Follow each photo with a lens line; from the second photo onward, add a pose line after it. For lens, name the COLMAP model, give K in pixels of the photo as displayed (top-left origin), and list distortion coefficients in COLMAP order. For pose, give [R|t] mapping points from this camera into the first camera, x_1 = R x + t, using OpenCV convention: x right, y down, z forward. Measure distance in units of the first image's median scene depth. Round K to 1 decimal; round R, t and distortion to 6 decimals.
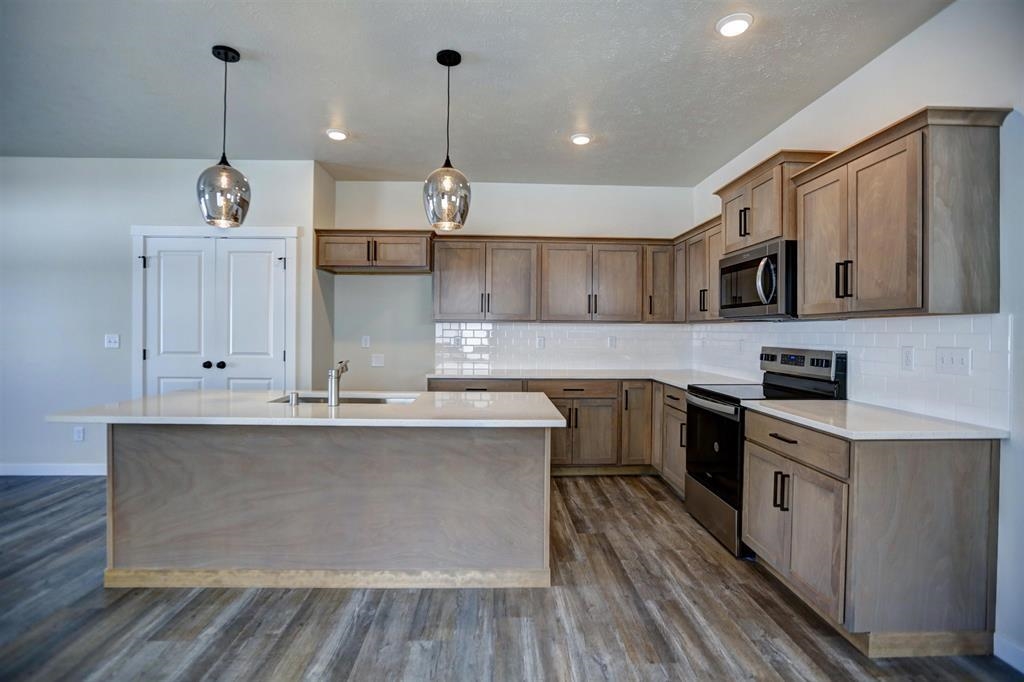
lens RADIAL K [[491.3, 0, 513.3], [0, 491.3, 334.9], [0, 0, 1]] dist [-0.025746, 0.000728]
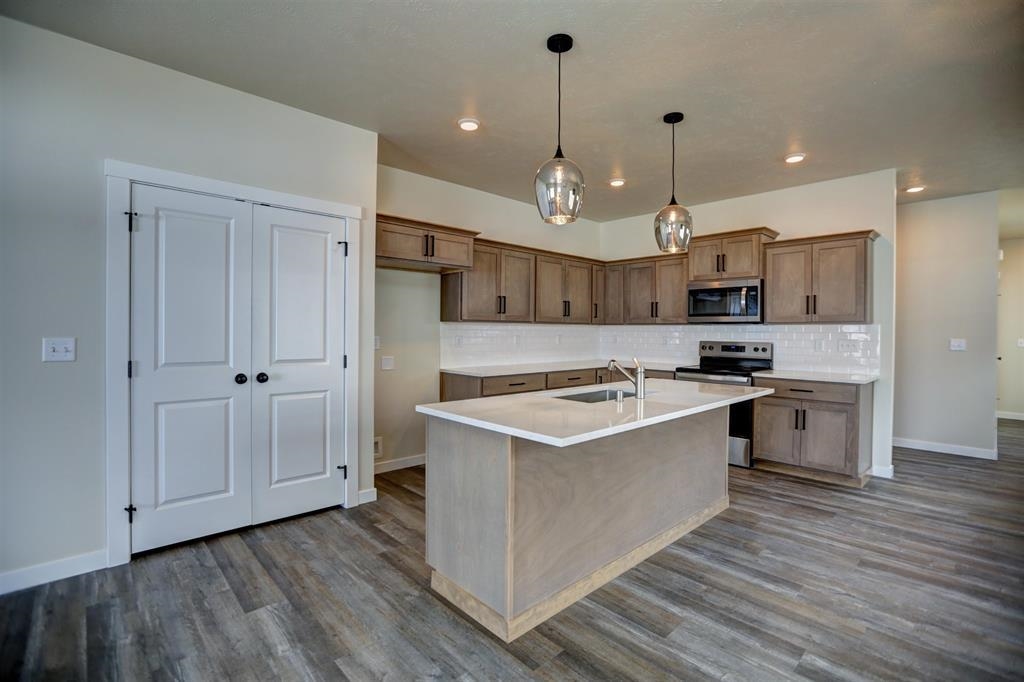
lens RADIAL K [[469.8, 0, 513.5], [0, 469.8, 333.9], [0, 0, 1]] dist [-0.042413, 0.017524]
pose [[0.751874, -0.005541, 0.659284, -0.981120], [0.002124, 0.999980, 0.005982, -0.009748], [-0.659304, -0.003098, 0.751870, 0.282374]]
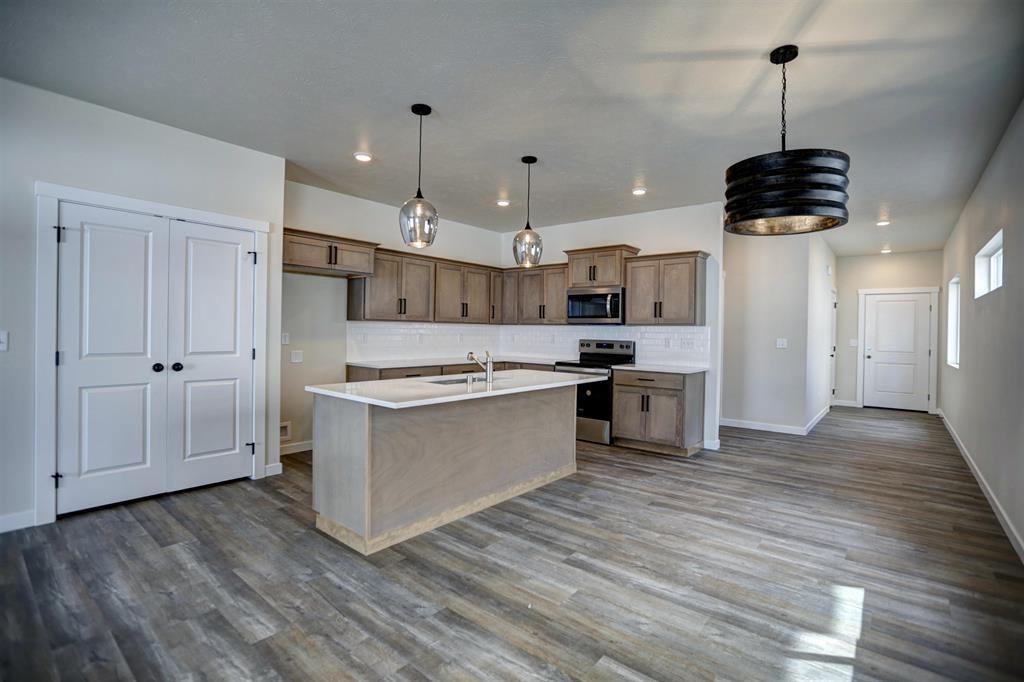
lens RADIAL K [[478.2, 0, 514.7], [0, 478.2, 333.8], [0, 0, 1]] dist [-0.042705, 0.017760]
pose [[0.663370, -0.001746, 0.748290, -1.045248], [-0.006645, 0.999944, 0.008224, -0.010309], [-0.748262, -0.010428, 0.663321, -0.003926]]
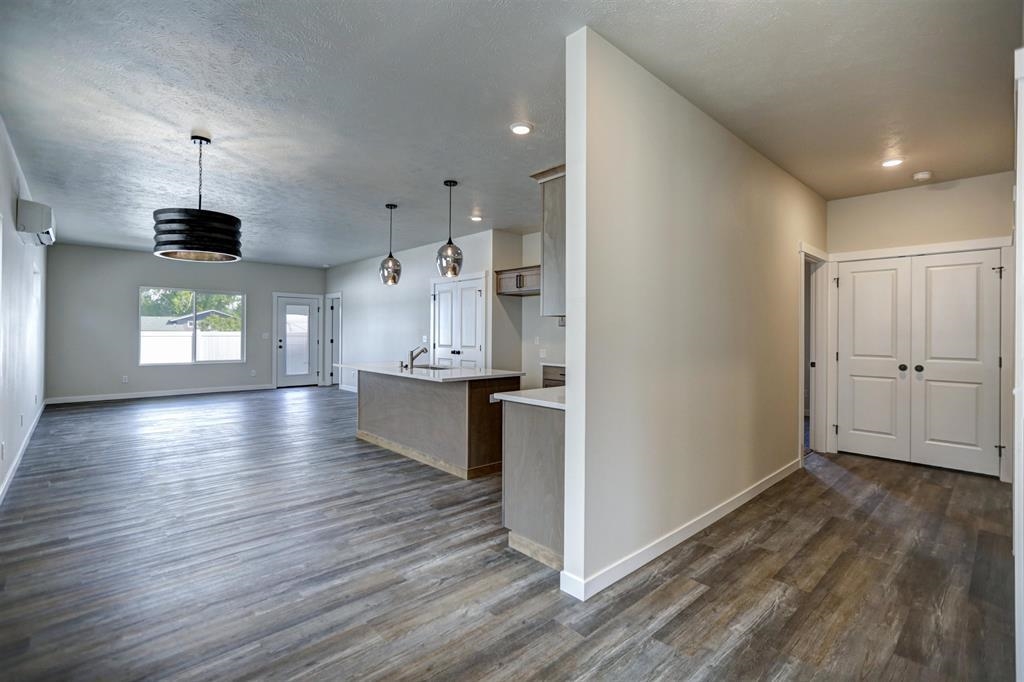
lens RADIAL K [[469.8, 0, 513.5], [0, 469.8, 333.9], [0, 0, 1]] dist [-0.042413, 0.017524]
pose [[0.654584, -0.002189, -0.755986, 1.060947], [-0.008934, 0.999904, -0.010631, 0.012913], [0.755936, 0.013713, 0.654501, 0.025843]]
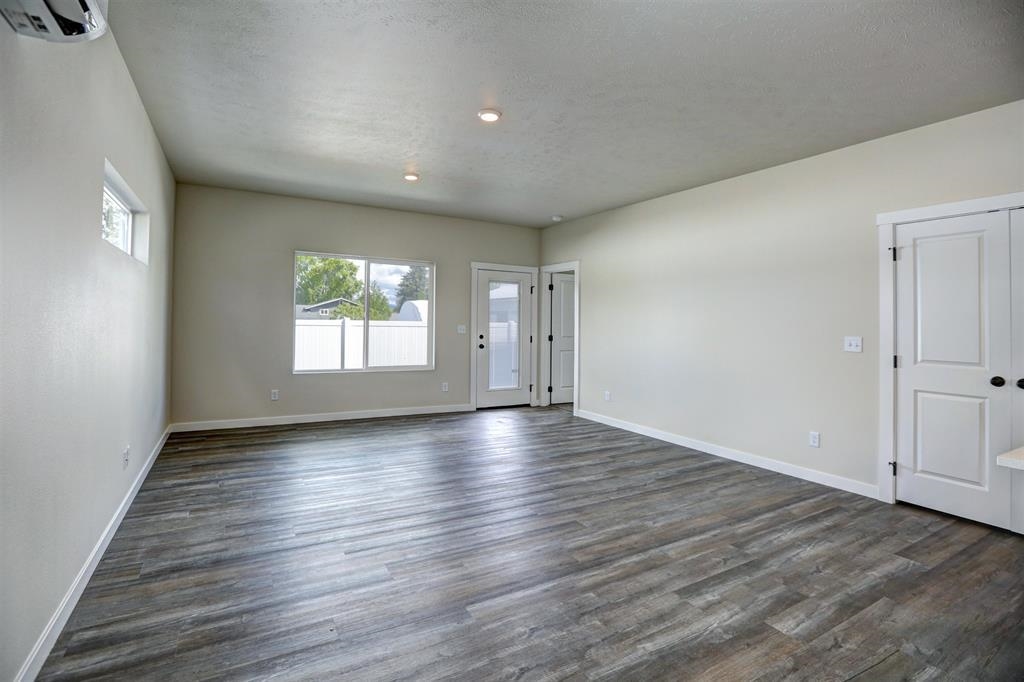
lens RADIAL K [[468.8, 0, 501.7], [0, 468.8, 313.9], [0, 0, 1]] dist [-0.039112, 0.000695]
pose [[0.461965, -0.013869, -0.886789, -0.463432], [-0.023106, 0.999350, -0.027666, -0.006458], [0.886597, 0.033271, 0.461345, 0.013772]]
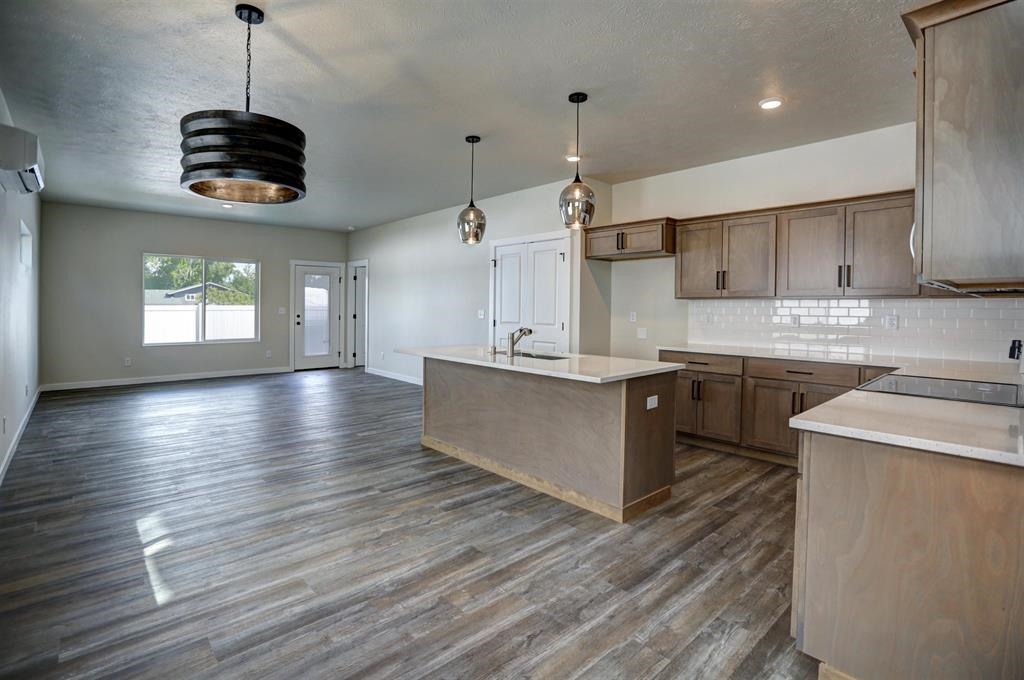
lens RADIAL K [[490.3, 0, 496.7], [0, 490.3, 310.0], [0, 0, 1]] dist [-0.065318, 0.017581]
pose [[0.628123, 0.002104, -0.778111, 0.585778], [-0.007672, 0.999964, -0.003490, 0.004584], [0.778077, 0.008162, 0.628116, 0.018233]]
